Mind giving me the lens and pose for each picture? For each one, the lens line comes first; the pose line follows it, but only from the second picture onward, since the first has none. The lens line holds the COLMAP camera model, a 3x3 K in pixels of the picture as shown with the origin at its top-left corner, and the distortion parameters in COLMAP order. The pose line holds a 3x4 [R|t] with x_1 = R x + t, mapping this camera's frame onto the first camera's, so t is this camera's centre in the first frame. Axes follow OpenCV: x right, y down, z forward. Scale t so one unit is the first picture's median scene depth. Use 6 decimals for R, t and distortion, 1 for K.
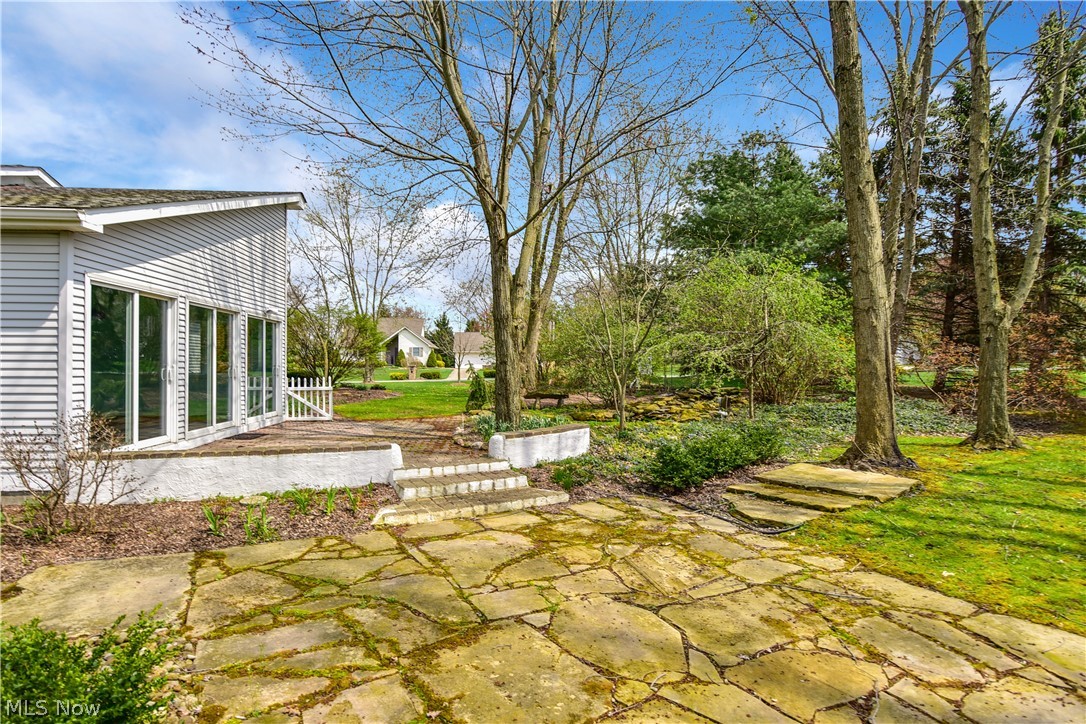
lens RADIAL K [[553.9, 0, 549.8], [0, 553.9, 364.5], [0, 0, 1]] dist [-0.020850, 0.000190]
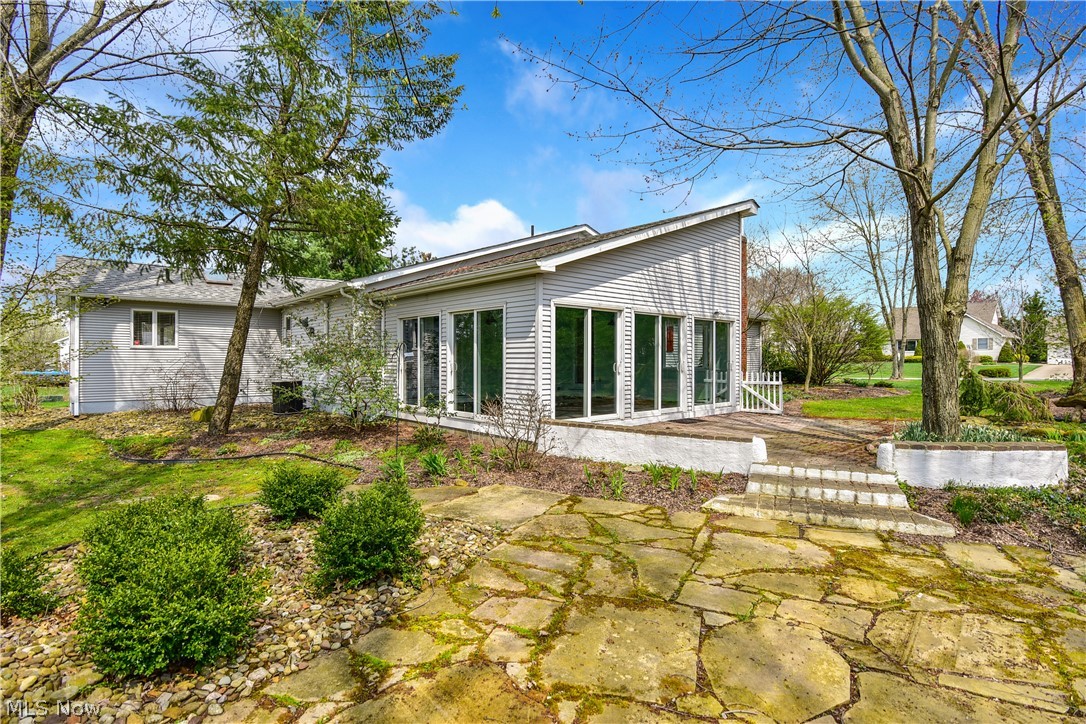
lens RADIAL K [[553.9, 0, 554.7], [0, 553.9, 360.7], [0, 0, 1]] dist [-0.020850, 0.000190]
pose [[0.585074, 0.000773, -0.810979, 0.373100], [0.001352, 0.999997, 0.001929, -0.002282], [0.810978, -0.002225, 0.585072, 0.115335]]
